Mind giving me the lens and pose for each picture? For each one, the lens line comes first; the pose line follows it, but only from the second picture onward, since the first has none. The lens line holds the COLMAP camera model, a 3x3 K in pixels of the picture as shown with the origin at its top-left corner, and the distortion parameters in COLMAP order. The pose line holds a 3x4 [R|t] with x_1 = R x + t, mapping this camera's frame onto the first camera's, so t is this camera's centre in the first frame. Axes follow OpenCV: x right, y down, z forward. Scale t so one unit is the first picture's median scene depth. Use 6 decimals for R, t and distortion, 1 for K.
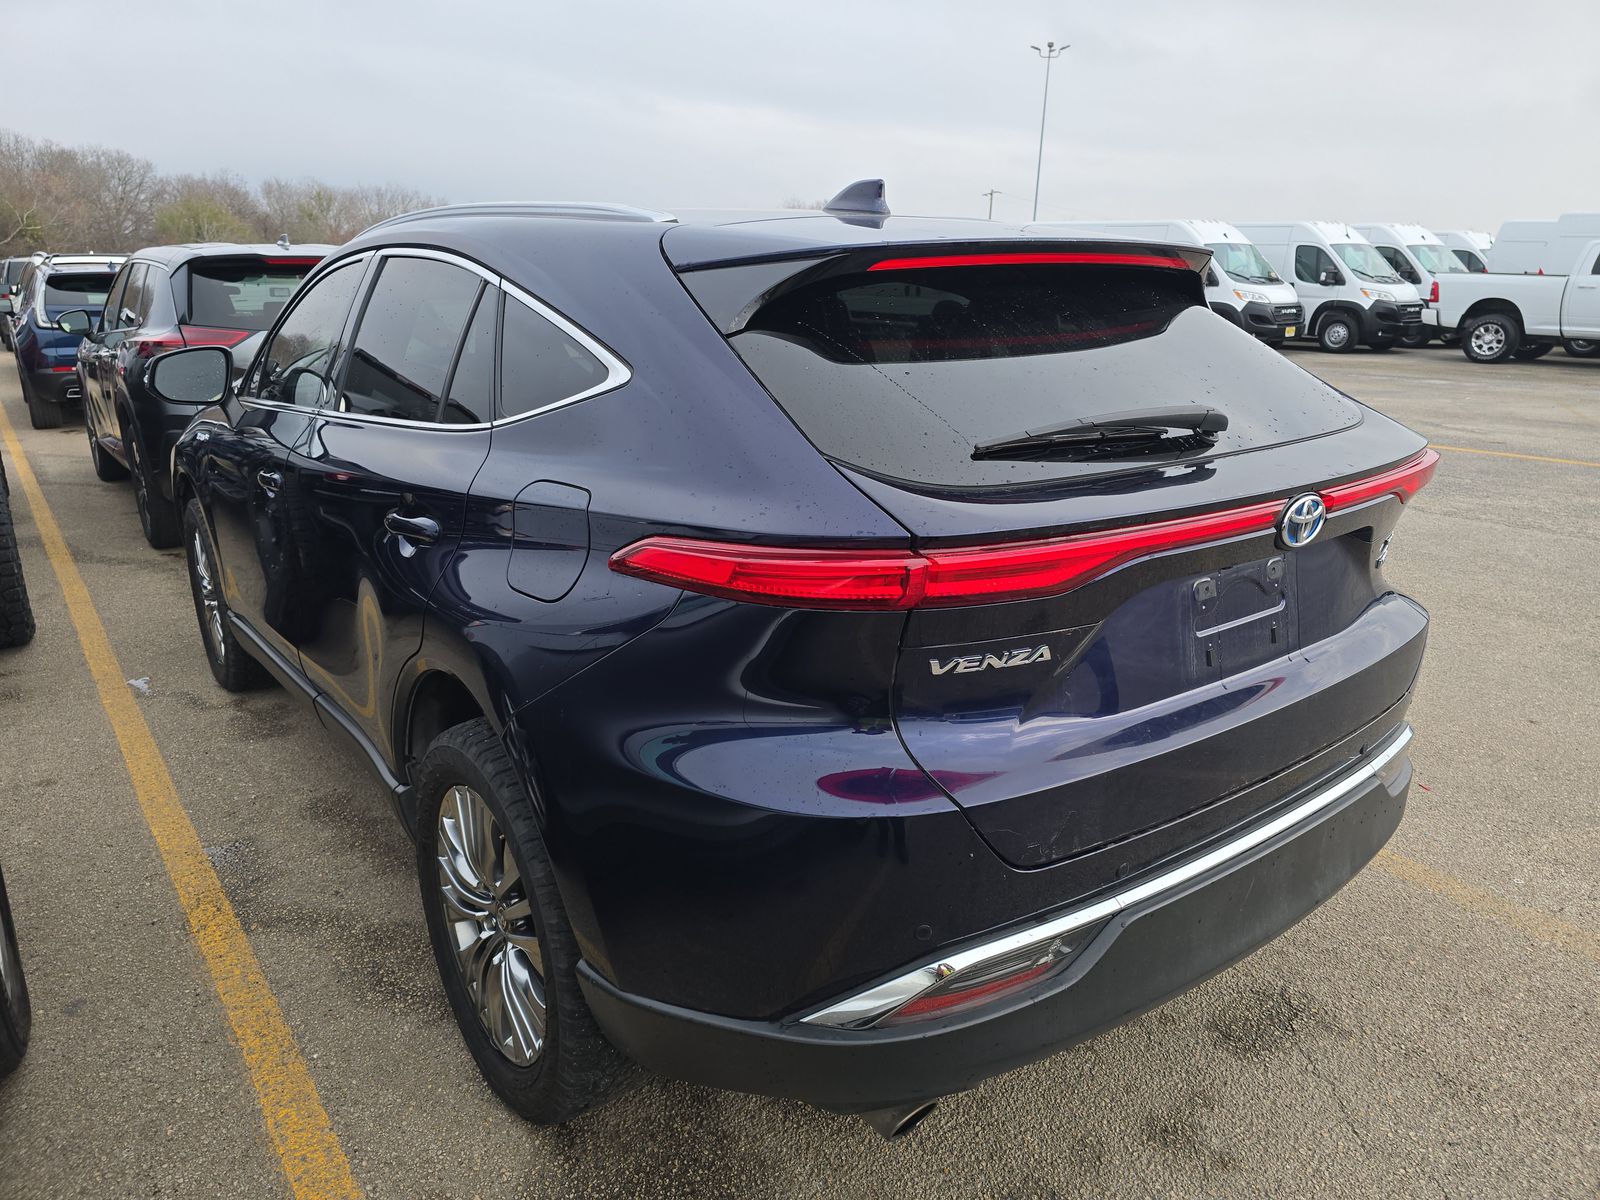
lens RADIAL K [[1093.8, 0, 812.4], [0, 1093.8, 606.5], [0, 0, 1]] dist [0.036925, -0.020432]
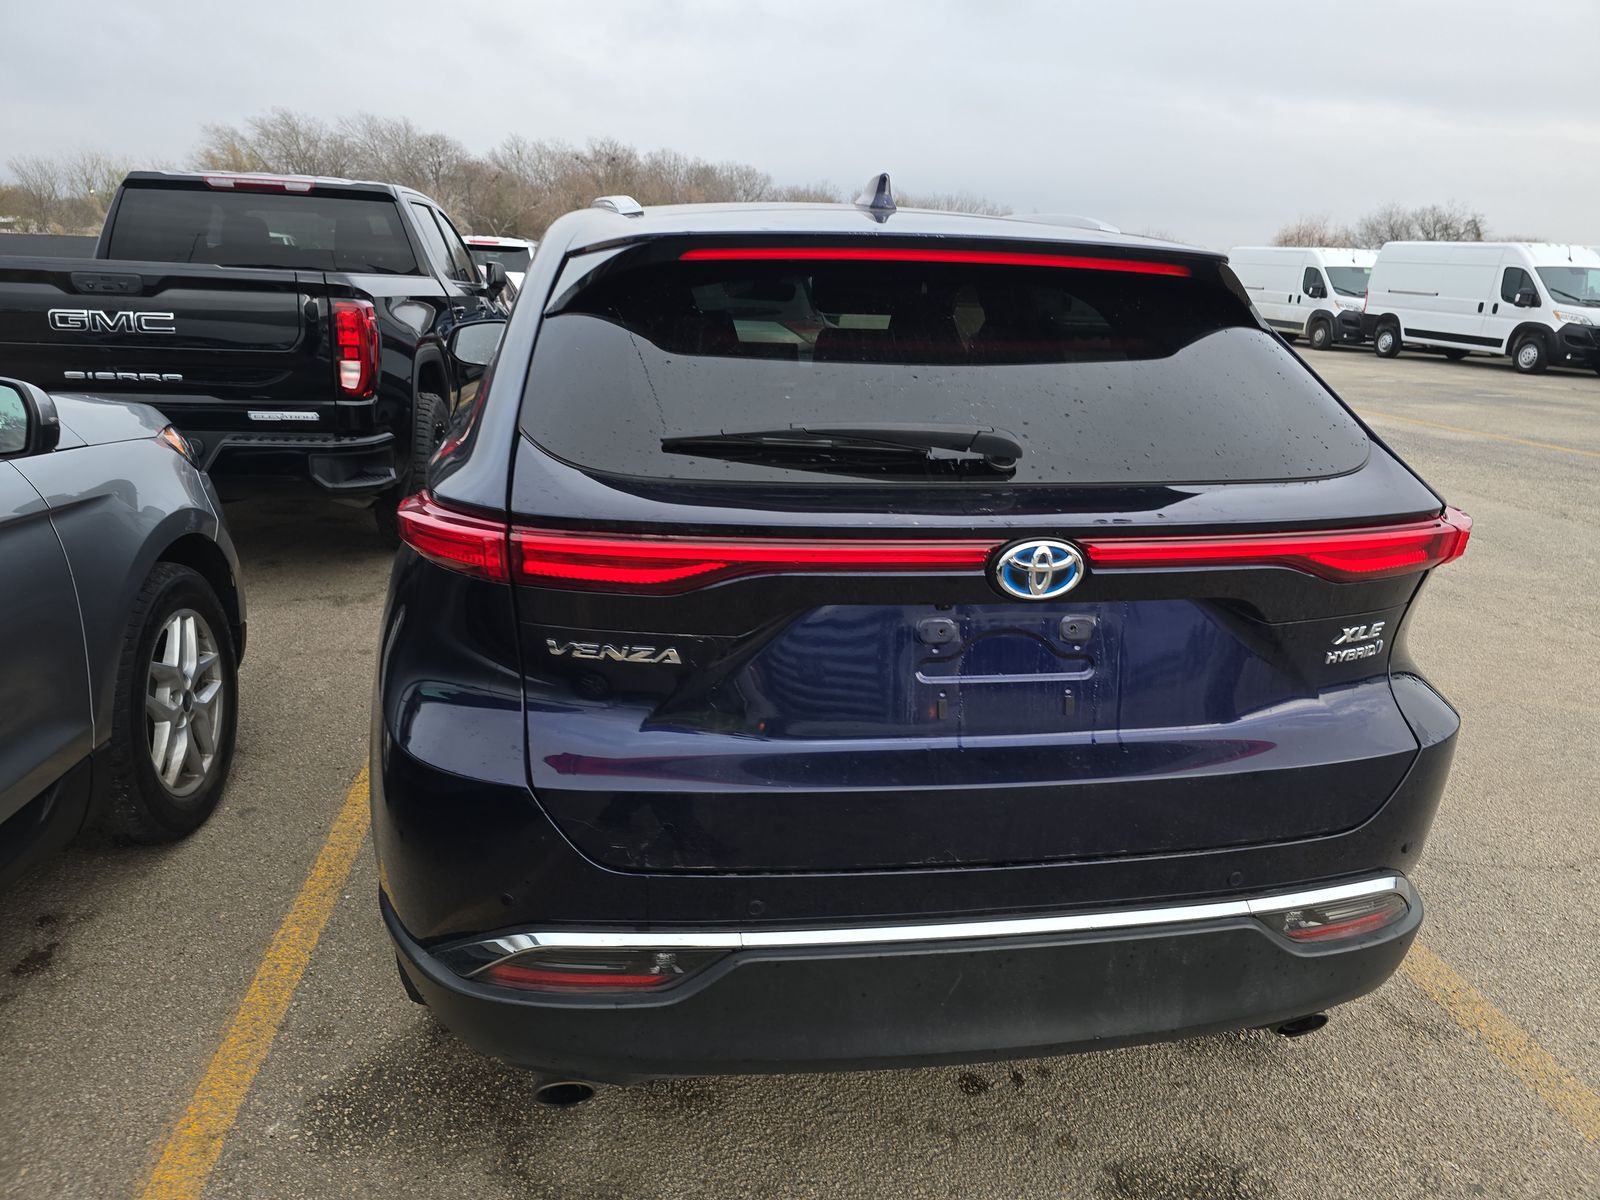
lens RADIAL K [[1093.8, 0, 797.1], [0, 1093.8, 600.0], [0, 0, 1]] dist [0.036925, -0.020432]
pose [[0.880334, 0.164125, -0.445056, 0.663281], [-0.168841, 0.985206, 0.029345, -0.048123], [0.443288, 0.049310, 0.895022, 0.166024]]
